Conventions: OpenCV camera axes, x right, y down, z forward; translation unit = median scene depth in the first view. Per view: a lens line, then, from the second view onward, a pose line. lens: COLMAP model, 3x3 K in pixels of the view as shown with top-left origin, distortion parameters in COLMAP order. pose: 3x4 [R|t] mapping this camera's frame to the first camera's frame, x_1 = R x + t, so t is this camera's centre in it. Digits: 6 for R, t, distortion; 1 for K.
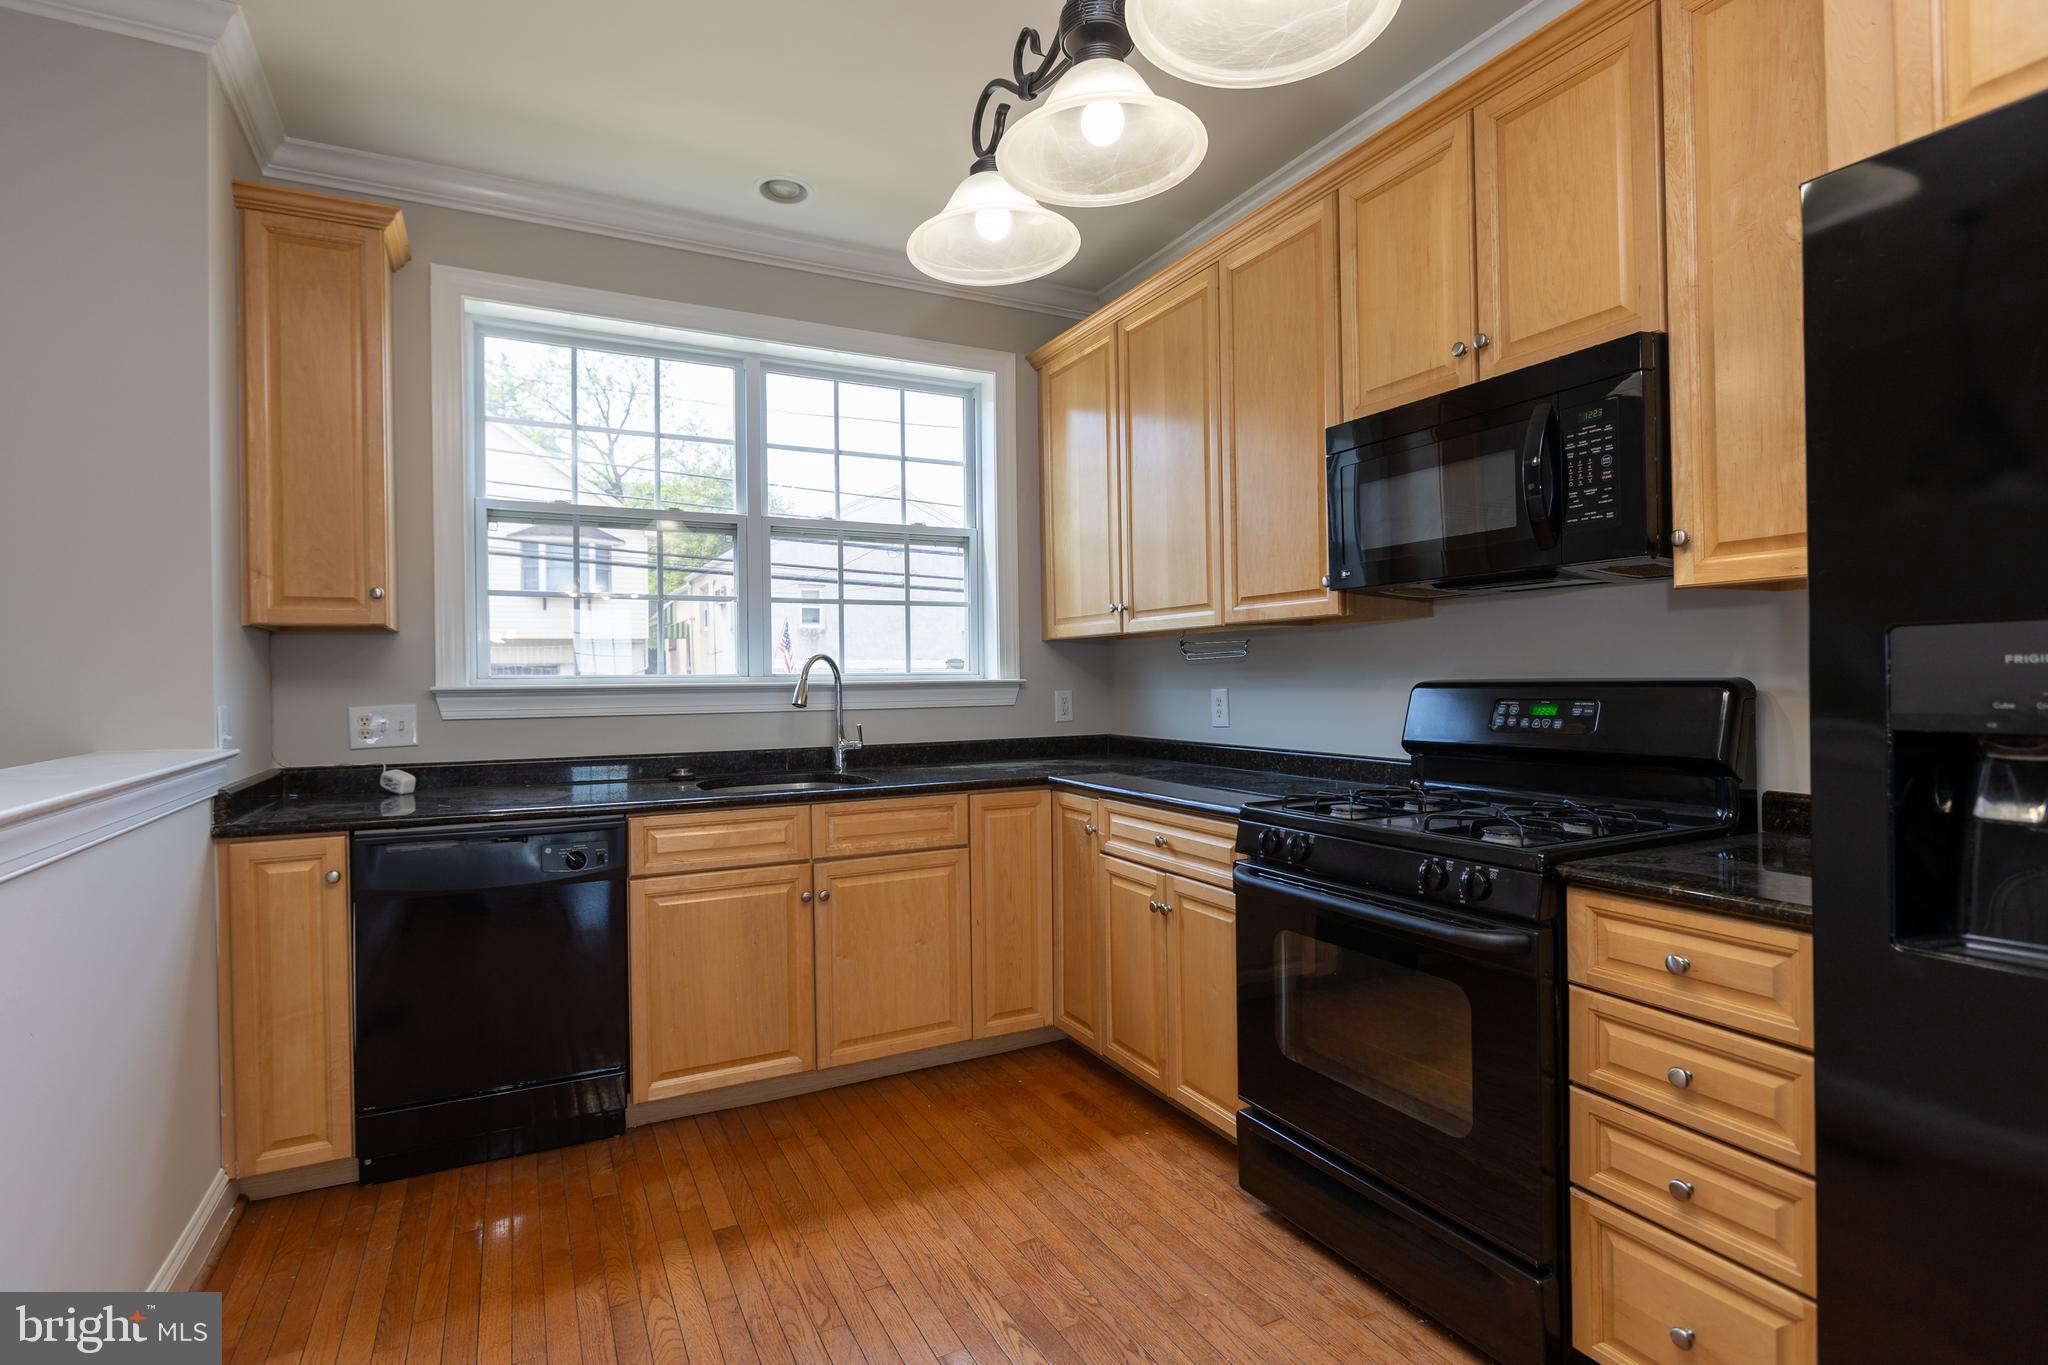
lens RADIAL K [[1033.3, 0, 1024.5], [0, 1033.3, 682.6], [0, 0, 1]] dist [-0.003249, -0.001183]
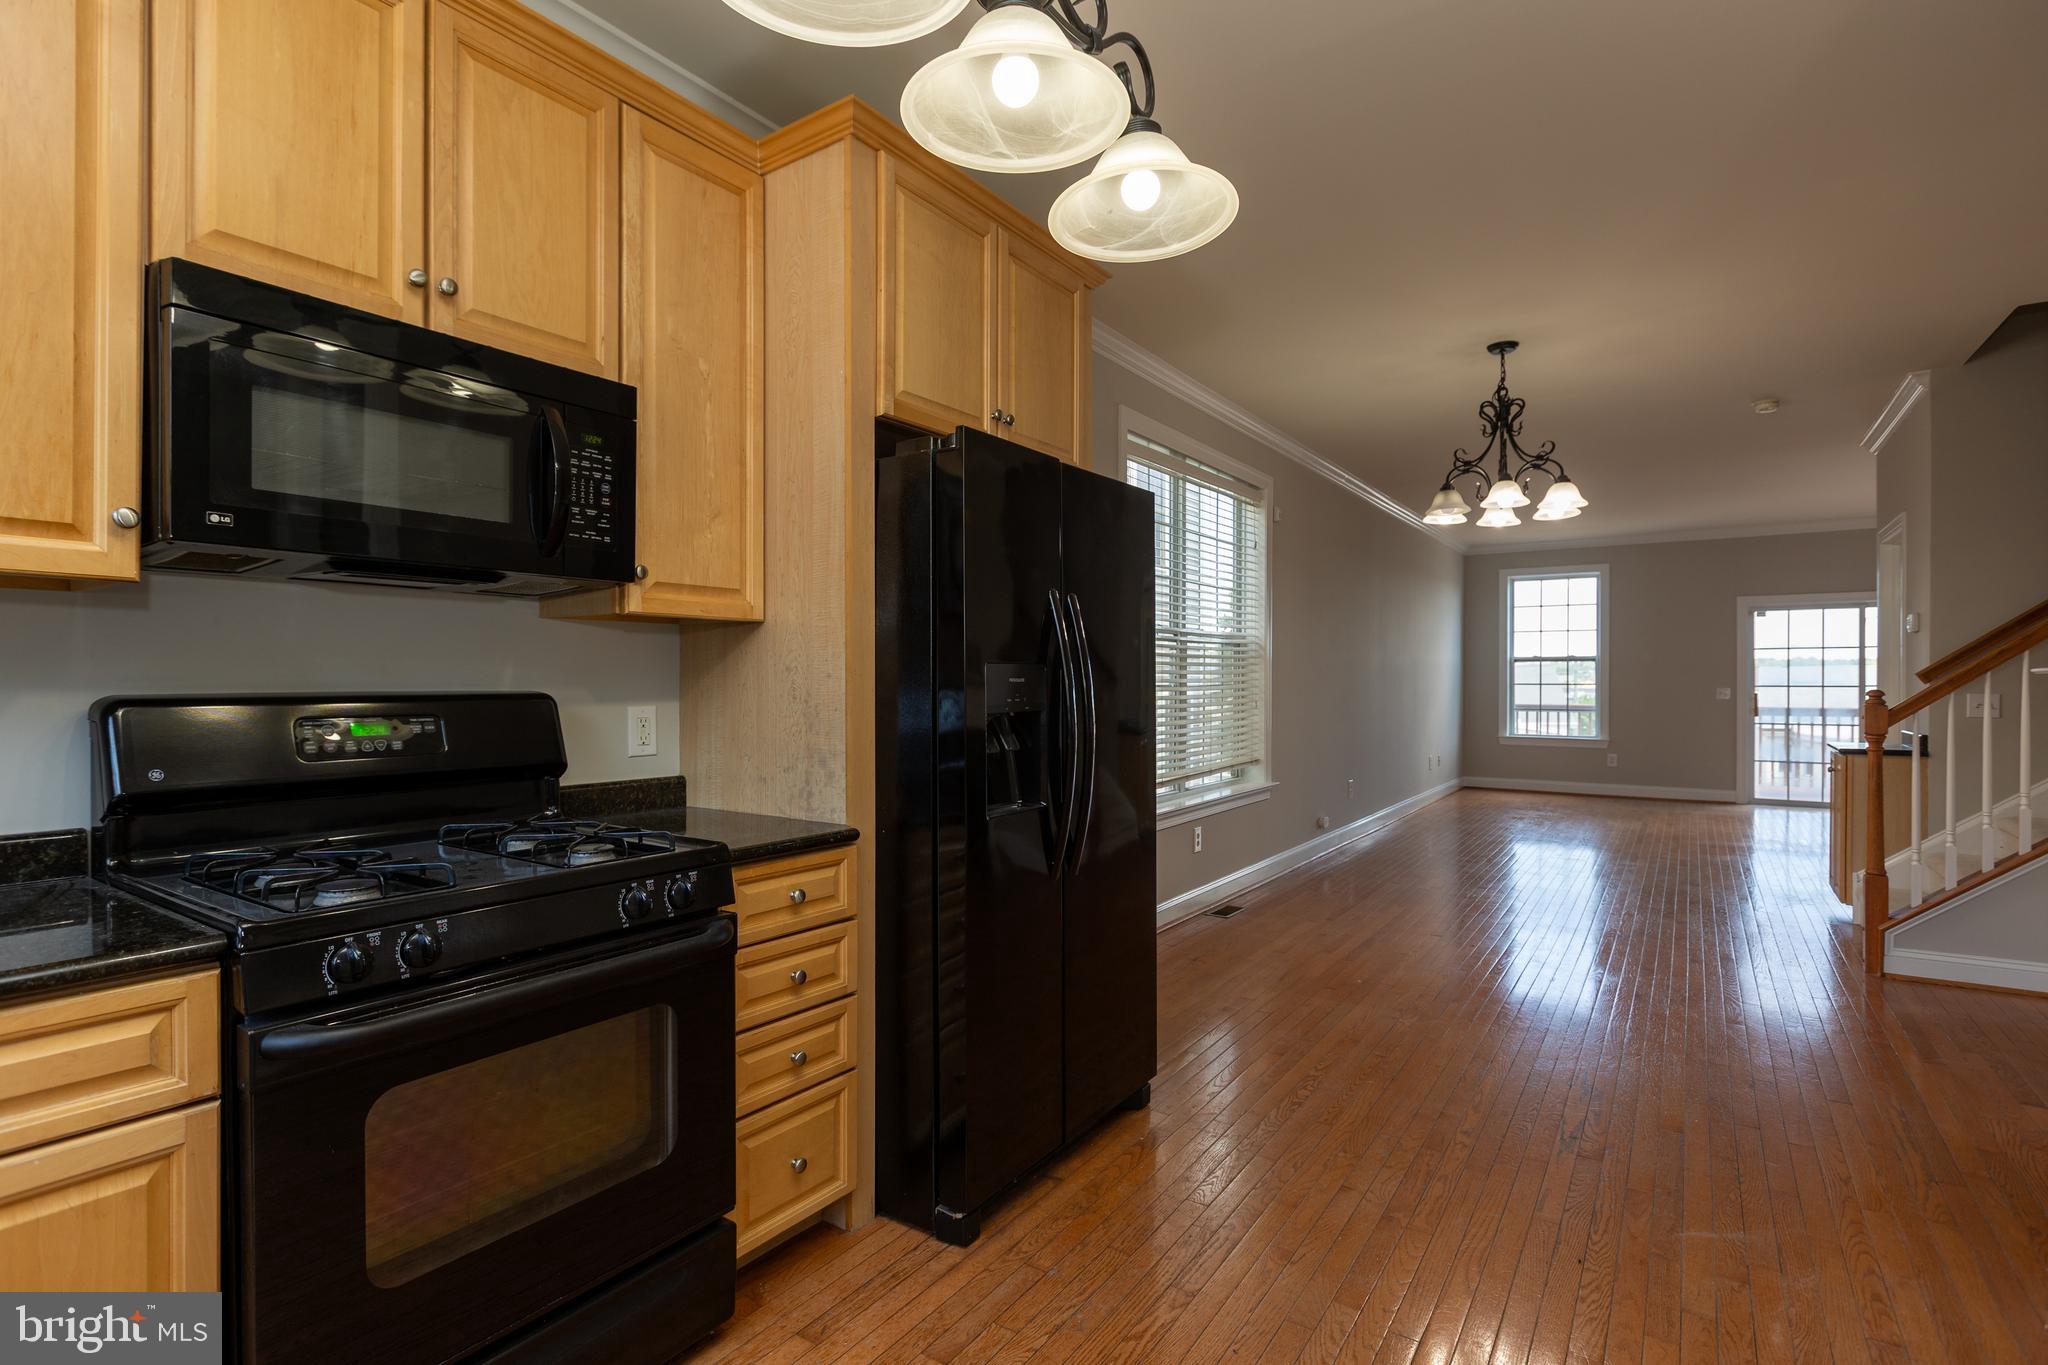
lens RADIAL K [[1033.3, 0, 1011.9], [0, 1033.3, 683.4], [0, 0, 1]] dist [-0.003249, -0.001183]
pose [[-0.505792, 0.006619, 0.862630, -0.573142], [0.007034, 0.999969, -0.003549, -0.004771], [-0.862627, 0.004273, -0.505823, 1.169958]]
